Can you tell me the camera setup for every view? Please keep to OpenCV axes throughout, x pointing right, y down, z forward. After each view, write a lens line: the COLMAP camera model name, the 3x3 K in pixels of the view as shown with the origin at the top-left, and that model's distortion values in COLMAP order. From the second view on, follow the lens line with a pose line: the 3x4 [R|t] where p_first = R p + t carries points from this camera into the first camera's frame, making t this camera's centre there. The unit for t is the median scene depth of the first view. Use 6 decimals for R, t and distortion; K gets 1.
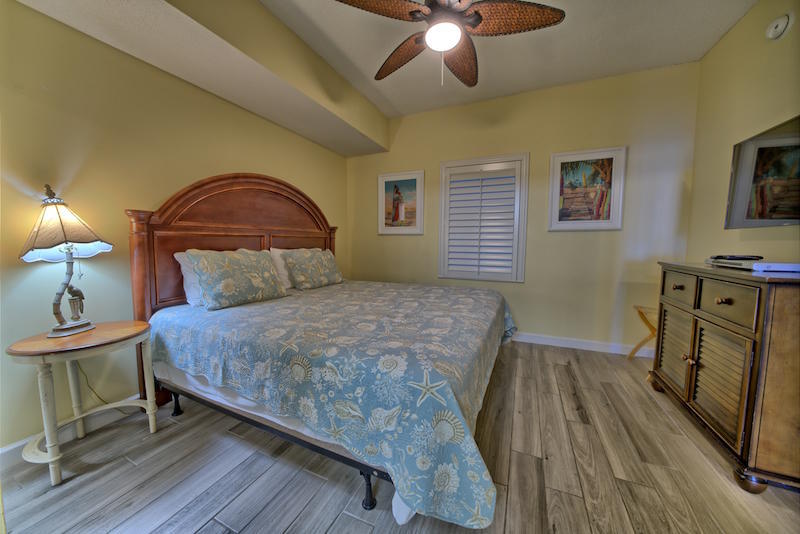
lens RADIAL K [[275.5, 0, 397.5], [0, 275.5, 265.3], [0, 0, 1]] dist [-0.024115, 0.001553]
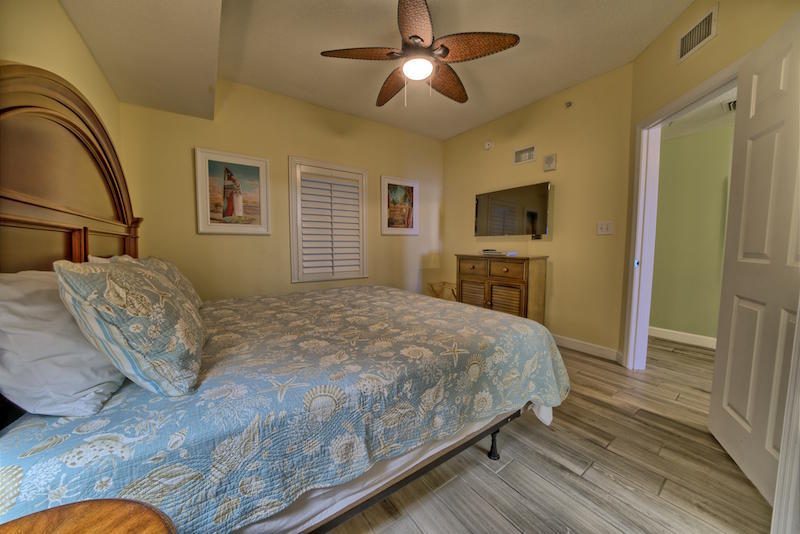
lens RADIAL K [[275.5, 0, 393.0], [0, 275.5, 265.4], [0, 0, 1]] dist [-0.024115, 0.001553]
pose [[0.518329, -0.067044, 0.852549, -0.587999], [0.074791, 0.996656, 0.032906, -0.021361], [-0.851905, 0.046707, 0.521610, 0.313967]]
